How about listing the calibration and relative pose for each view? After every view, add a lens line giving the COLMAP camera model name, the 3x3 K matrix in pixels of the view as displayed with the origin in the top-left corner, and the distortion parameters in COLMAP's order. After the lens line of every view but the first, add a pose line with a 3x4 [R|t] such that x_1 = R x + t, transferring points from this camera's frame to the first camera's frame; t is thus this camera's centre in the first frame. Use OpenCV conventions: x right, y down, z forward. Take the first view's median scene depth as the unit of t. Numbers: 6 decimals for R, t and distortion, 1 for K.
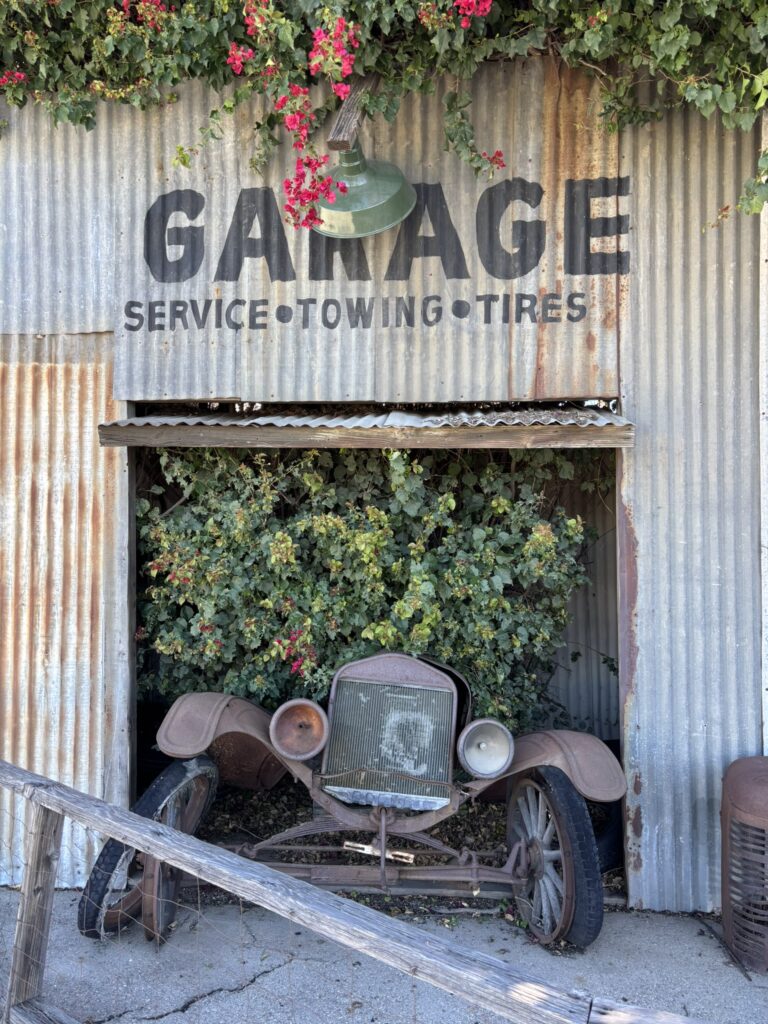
lens RADIAL K [[786.2, 0, 384.3], [0, 786.2, 505.2], [0, 0, 1]] dist [0.037787, -0.004352]
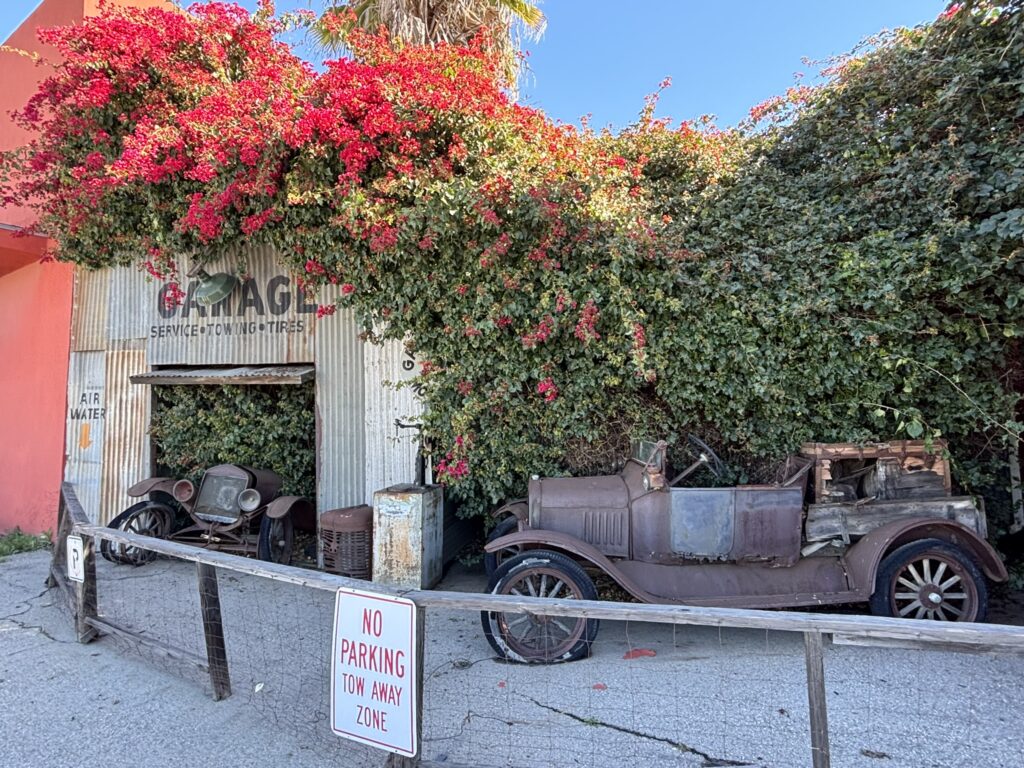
lens RADIAL K [[571.1, 0, 511.5], [0, 571.1, 391.8], [0, 0, 1]] dist [-0.003644, -0.000673]
pose [[0.985748, -0.003834, -0.168183, 1.159373], [-0.000501, 0.999669, -0.025720, 0.001872], [0.168226, 0.025437, 0.985420, -0.633170]]
